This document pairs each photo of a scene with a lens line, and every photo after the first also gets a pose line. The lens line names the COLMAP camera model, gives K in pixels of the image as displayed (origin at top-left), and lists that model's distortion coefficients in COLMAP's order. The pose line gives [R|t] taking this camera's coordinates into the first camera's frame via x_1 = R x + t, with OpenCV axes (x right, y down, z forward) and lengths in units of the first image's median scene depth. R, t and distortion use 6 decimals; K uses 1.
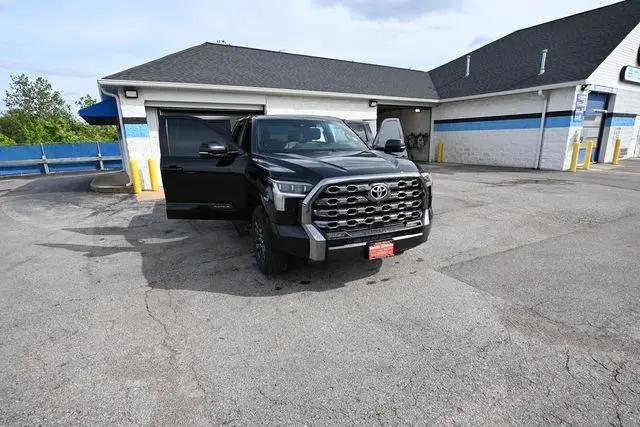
lens RADIAL K [[316.4, 0, 318.5], [0, 316.4, 214.4], [0, 0, 1]] dist [-0.004638, 0.003601]
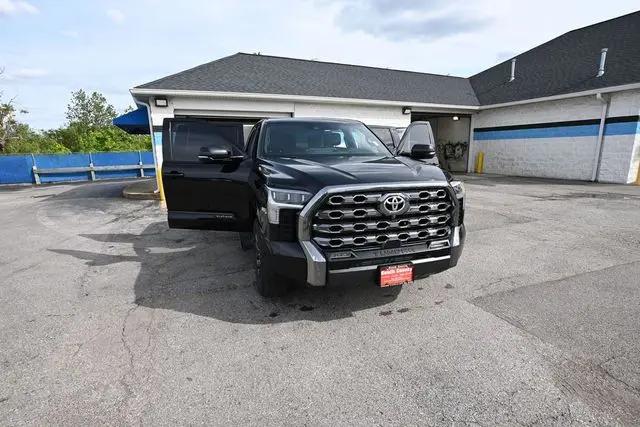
lens RADIAL K [[316.4, 0, 318.4], [0, 316.4, 214.6], [0, 0, 1]] dist [-0.004638, 0.003601]
pose [[0.993896, 0.023969, -0.107685, 0.049486], [-0.027343, 0.999177, -0.029957, -0.008260], [0.106878, 0.032719, 0.993734, 0.099547]]
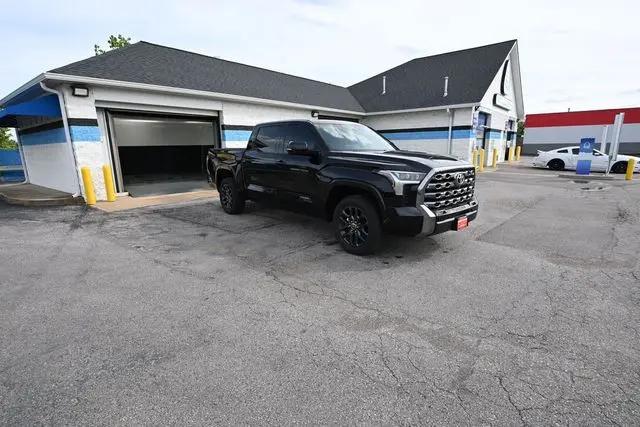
lens RADIAL K [[316.4, 0, 317.9], [0, 316.4, 215.5], [0, 0, 1]] dist [-0.004638, 0.003601]
pose [[0.950162, -0.058088, 0.306297, -0.458570], [0.066727, 0.997612, -0.017800, 0.038296], [-0.304532, 0.037351, 0.951769, -0.039348]]
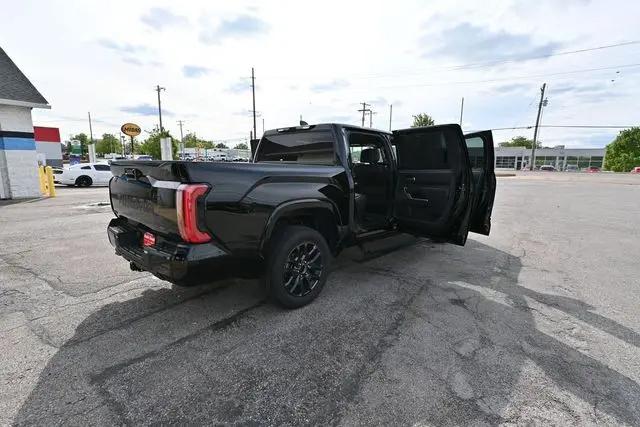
lens RADIAL K [[316.4, 0, 319.0], [0, 316.4, 214.8], [0, 0, 1]] dist [-0.004638, 0.003601]
pose [[-0.408338, -0.132479, 0.903166, -0.945620], [0.210556, 0.949062, 0.234408, -0.321839], [-0.888215, 0.285885, -0.359644, 1.497914]]
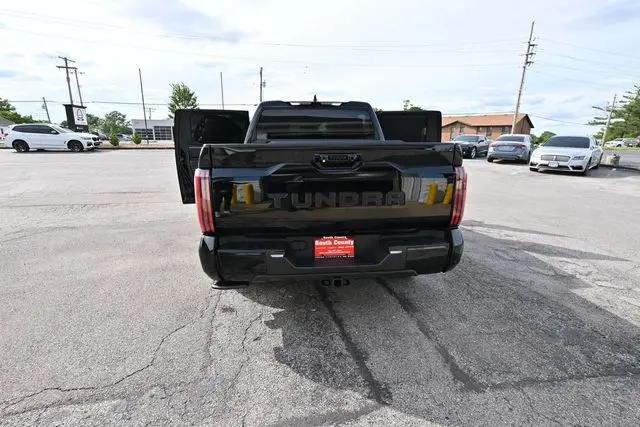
lens RADIAL K [[316.4, 0, 318.3], [0, 316.4, 215.3], [0, 0, 1]] dist [-0.004638, 0.003601]
pose [[-0.948752, -0.059068, 0.310453, -0.428726], [0.088079, 0.894025, 0.439274, -0.443780], [-0.303499, 0.444106, -0.843005, 1.937271]]
